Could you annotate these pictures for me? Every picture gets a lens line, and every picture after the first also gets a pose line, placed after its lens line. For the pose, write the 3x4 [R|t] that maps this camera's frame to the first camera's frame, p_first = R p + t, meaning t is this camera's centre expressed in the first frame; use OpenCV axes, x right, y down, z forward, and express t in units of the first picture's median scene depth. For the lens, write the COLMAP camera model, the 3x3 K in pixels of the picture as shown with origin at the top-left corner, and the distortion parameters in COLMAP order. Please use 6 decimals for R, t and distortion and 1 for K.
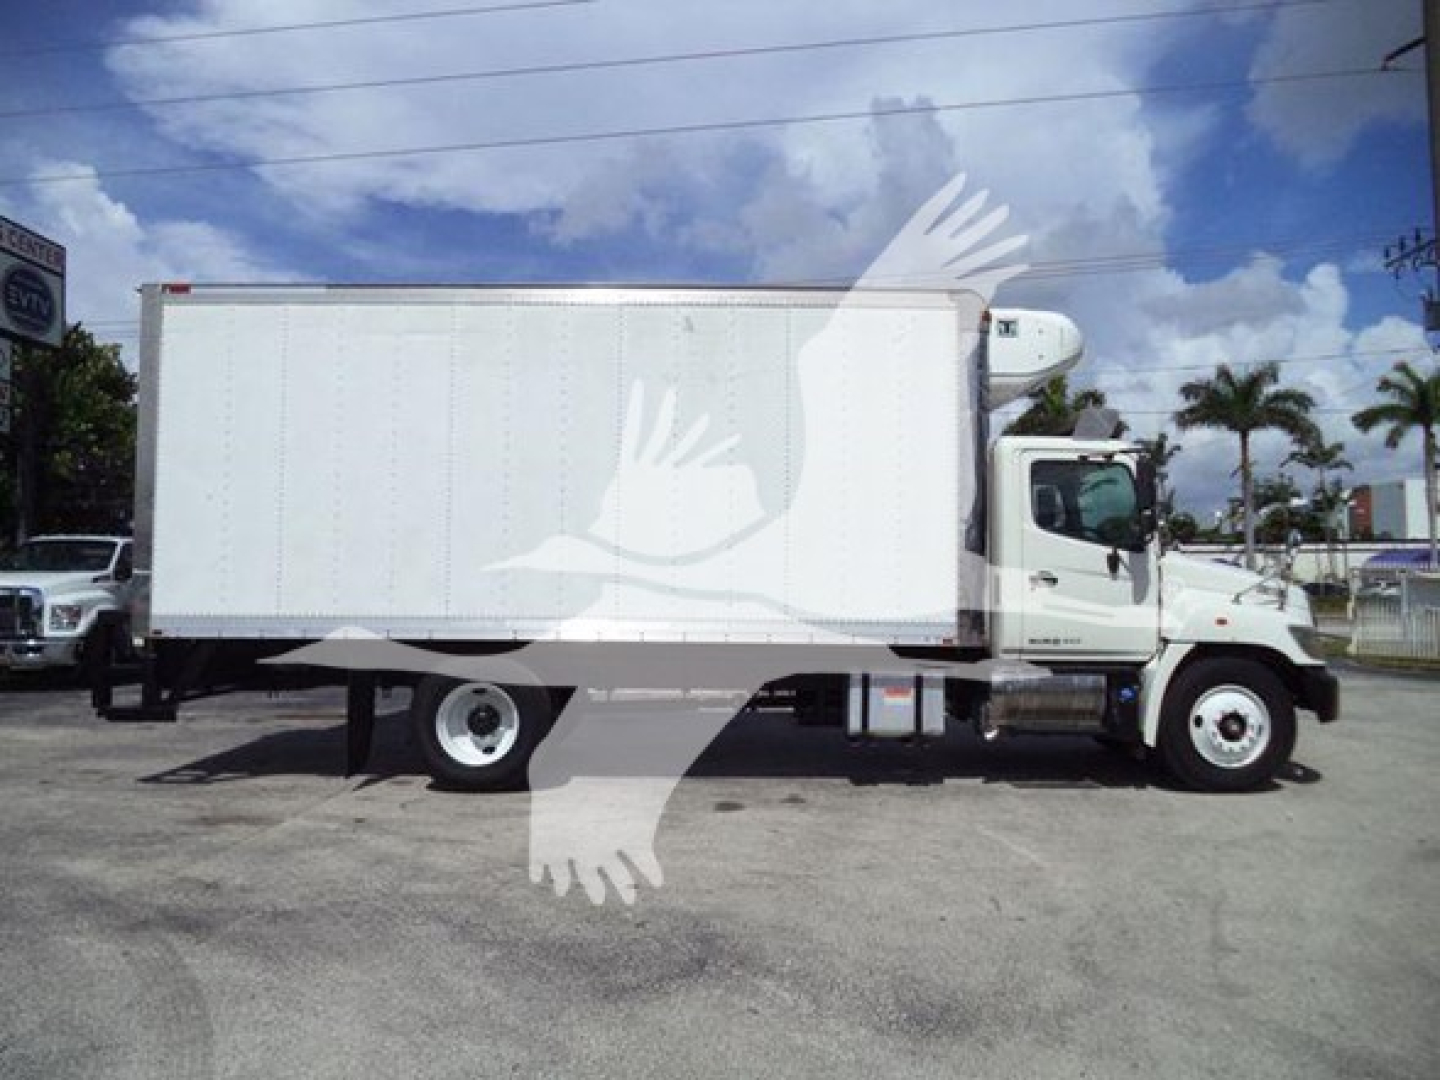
lens RADIAL K [[1112.5, 0, 726.8], [0, 1112.5, 537.3], [0, 0, 1]] dist [-0.016140, -0.013030]
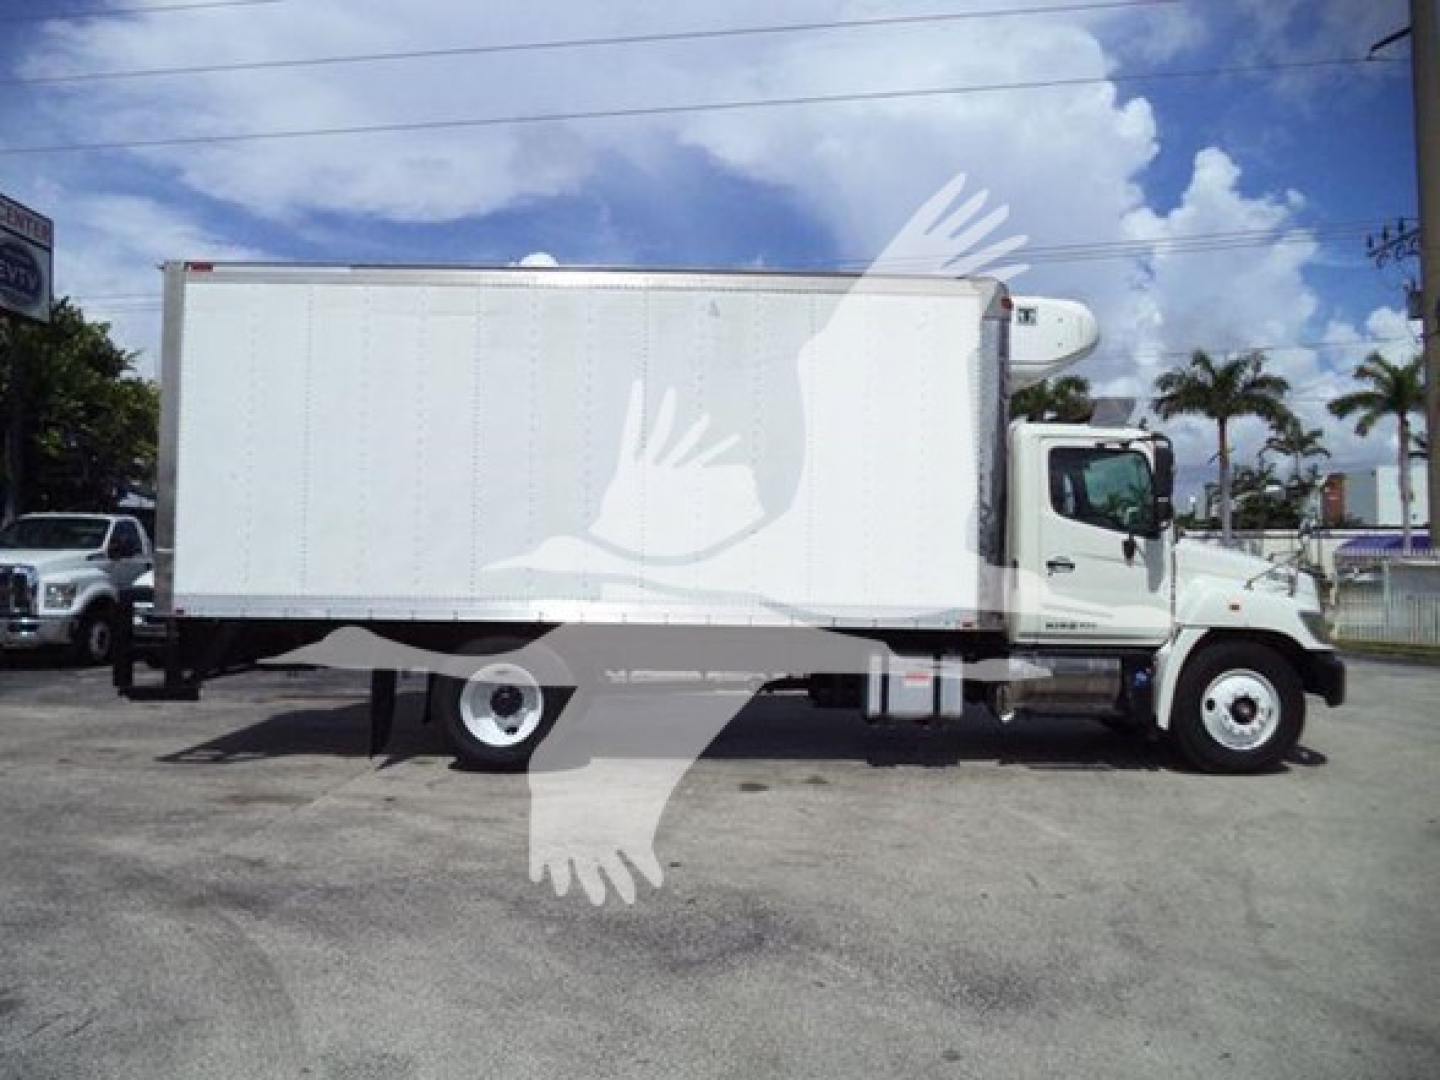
lens RADIAL K [[1117.8, 0, 721.6], [0, 1117.8, 532.9], [0, 0, 1]] dist [-0.023866, -0.004871]
pose [[0.999789, 0.007370, 0.019197, -0.044885], [-0.007613, 0.999892, 0.012609, -0.001546], [-0.019102, -0.012753, 0.999736, -0.012156]]
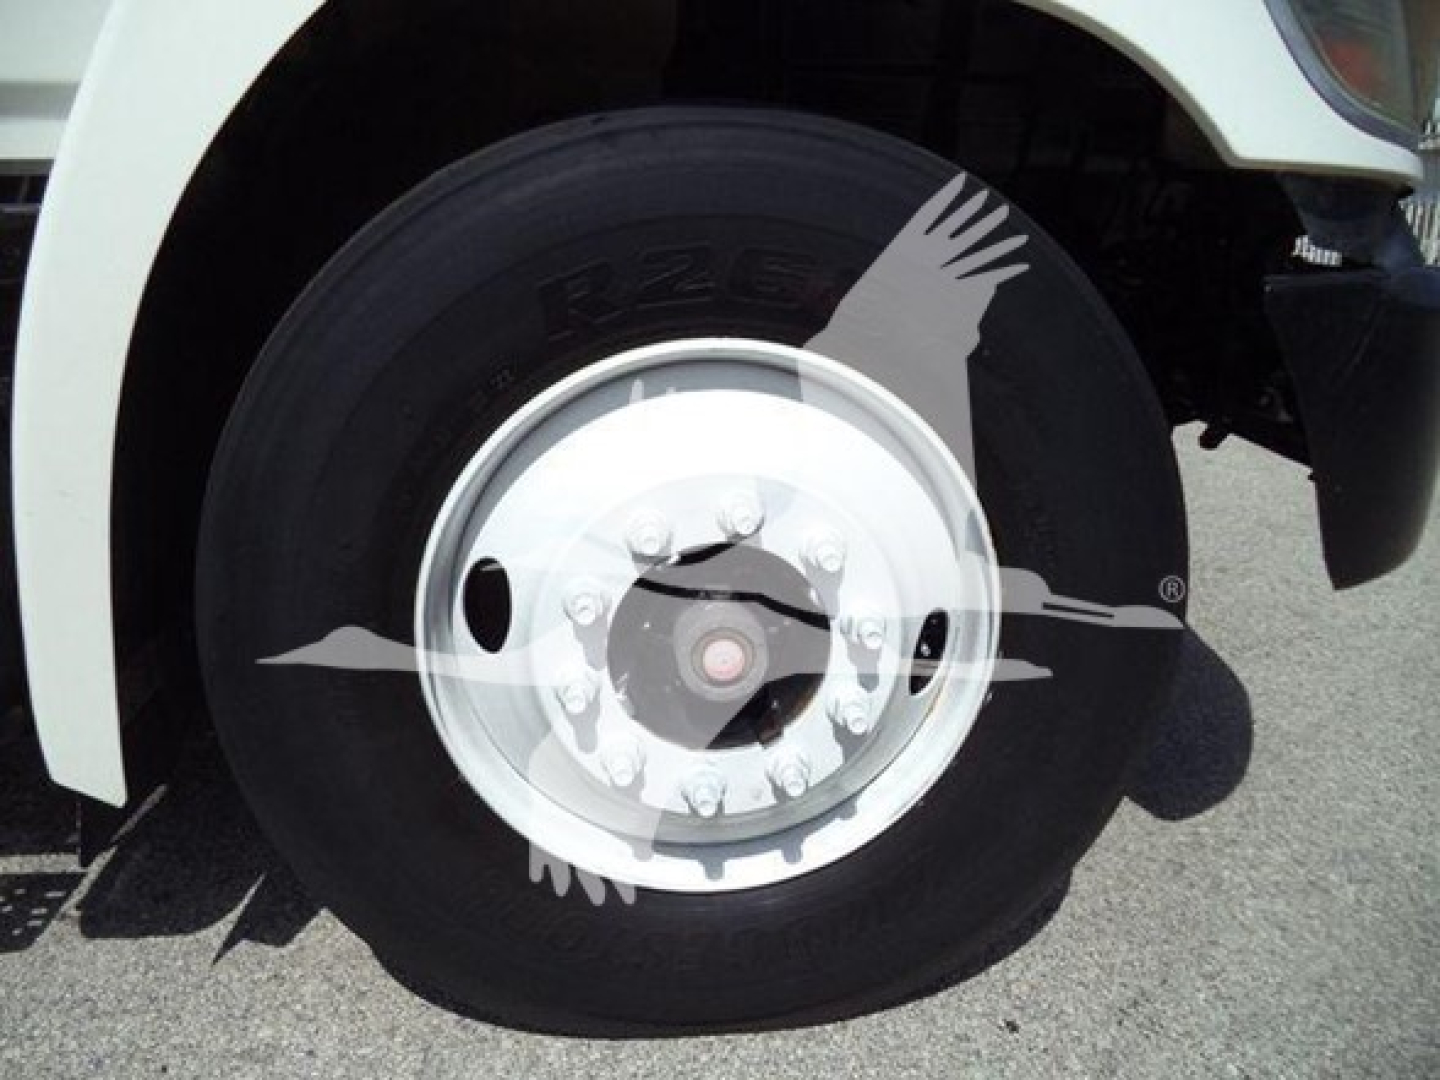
lens RADIAL K [[1117.8, 0, 721.6], [0, 1117.8, 532.9], [0, 0, 1]] dist [-0.023866, -0.004871]
pose [[0.994394, -0.028501, 0.101827, 0.441428], [-0.005200, 0.948644, 0.316303, 0.114092], [-0.105613, -0.315060, 0.943177, 0.872627]]
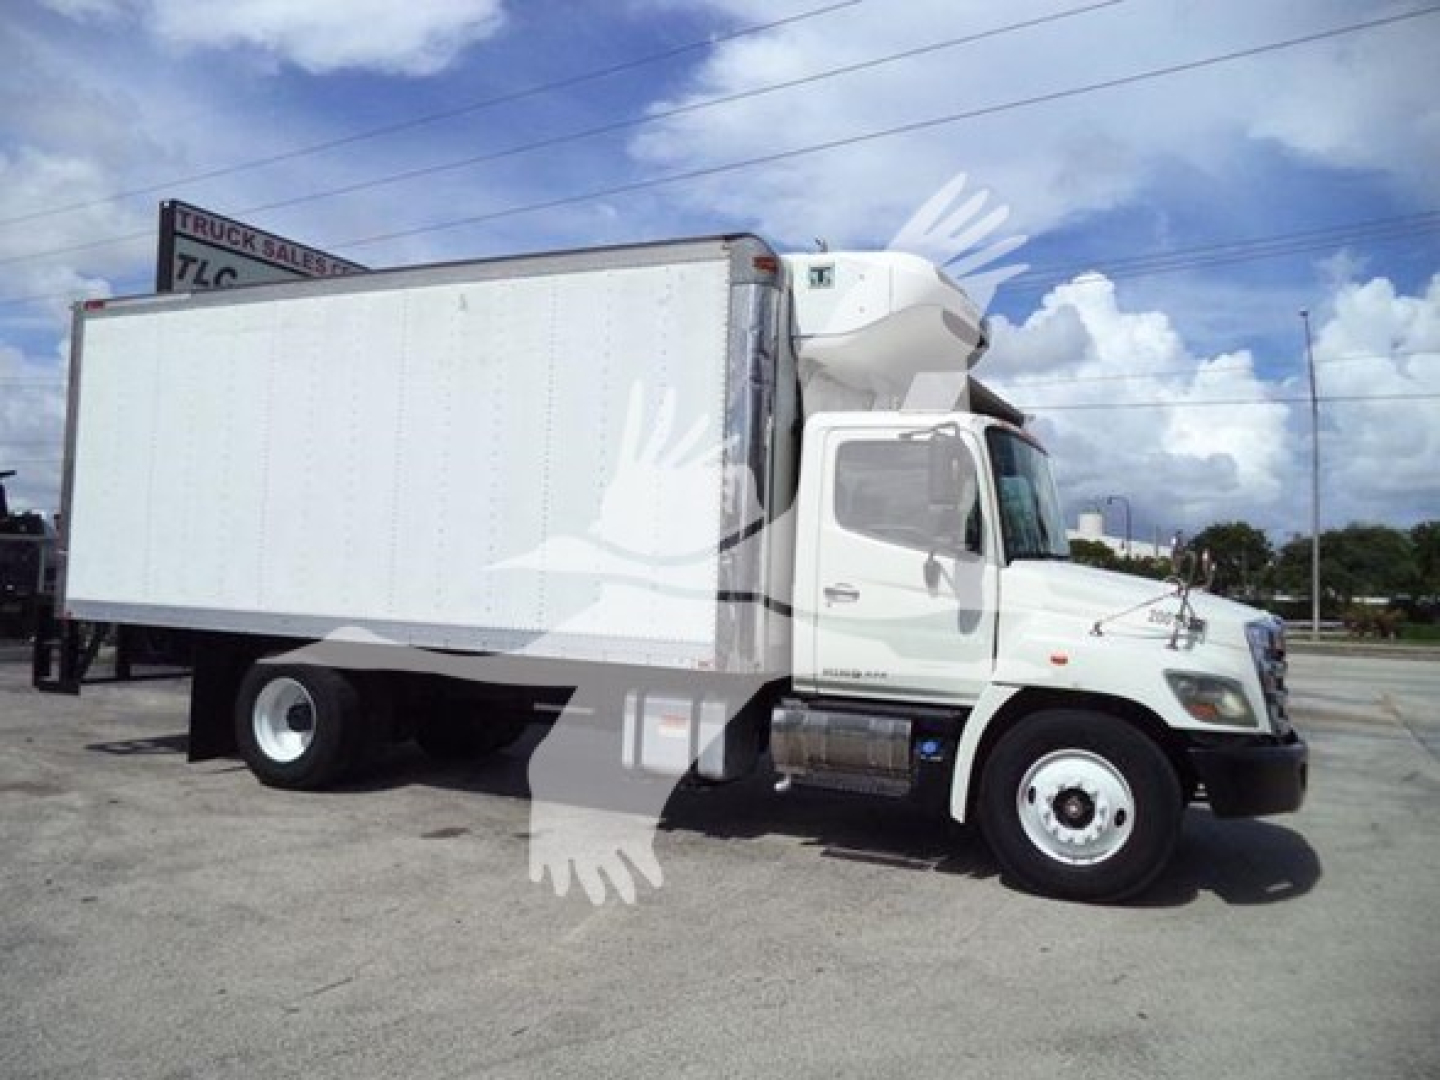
lens RADIAL K [[1170.3, 0, 737.8], [0, 1170.3, 532.3], [0, 0, 1]] dist [-0.015938, -0.000659]
pose [[0.902116, 0.009818, -0.431382, 0.581249], [-0.014283, 0.999873, -0.007112, 0.002192], [0.431257, 0.012578, 0.902141, 0.226318]]
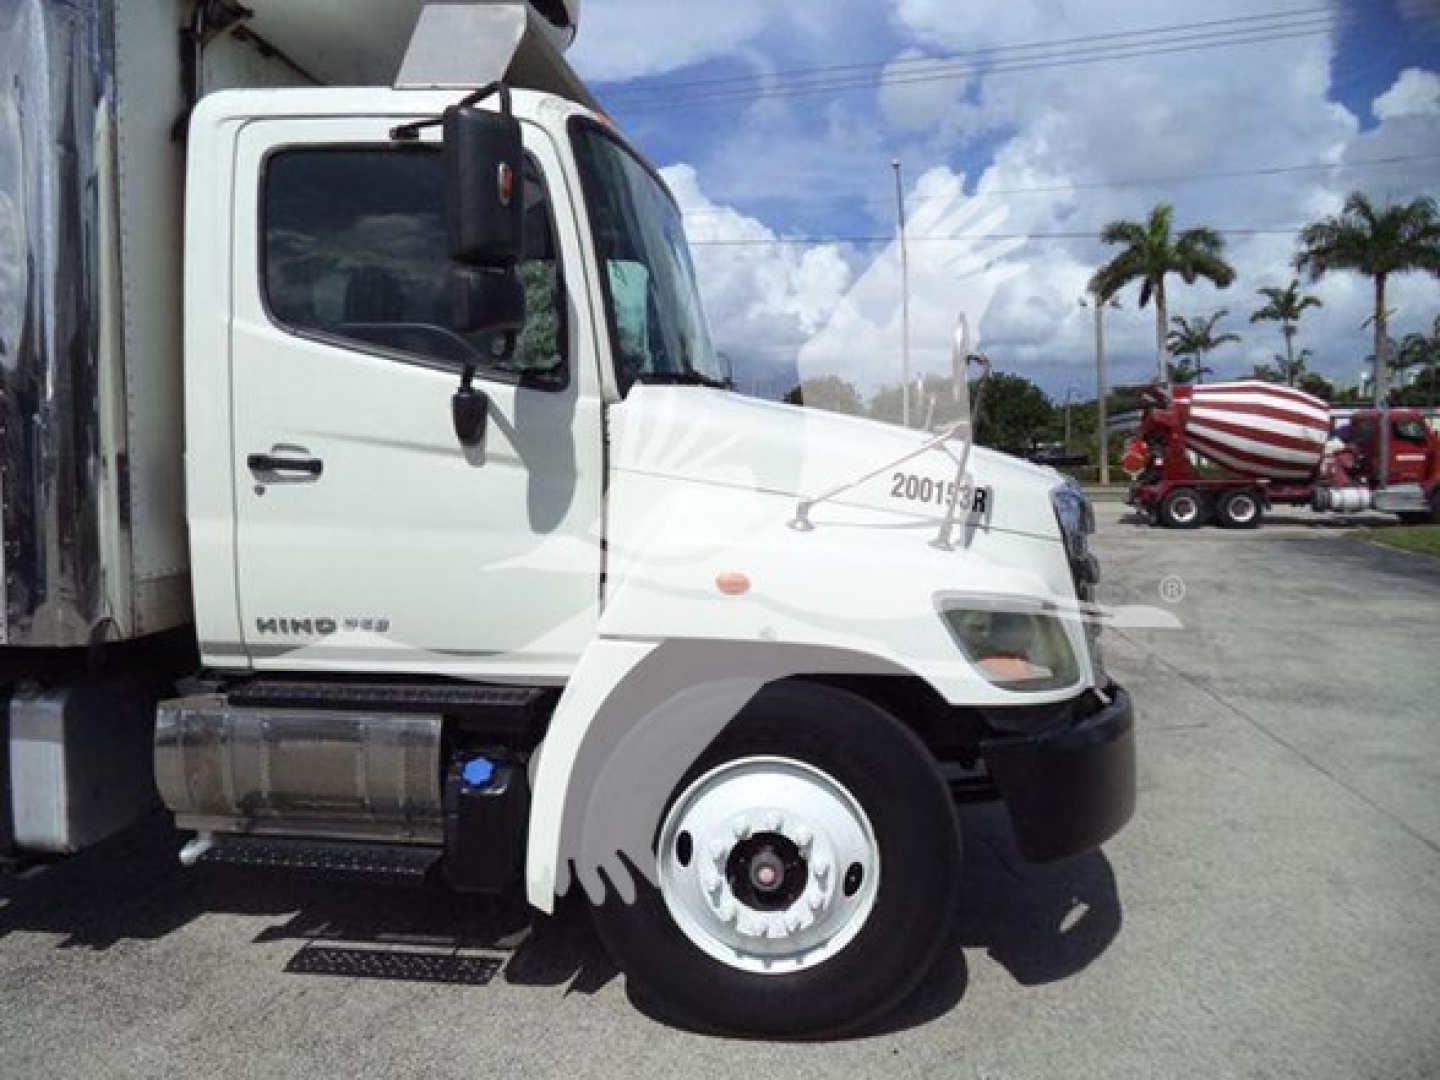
lens RADIAL K [[1117.8, 0, 721.6], [0, 1117.8, 532.9], [0, 0, 1]] dist [-0.023866, -0.004871]
pose [[0.993390, 0.004430, -0.114701, 0.480924], [0.008408, 0.993763, 0.111194, 0.020937], [0.114478, -0.111424, 0.987157, 0.649619]]
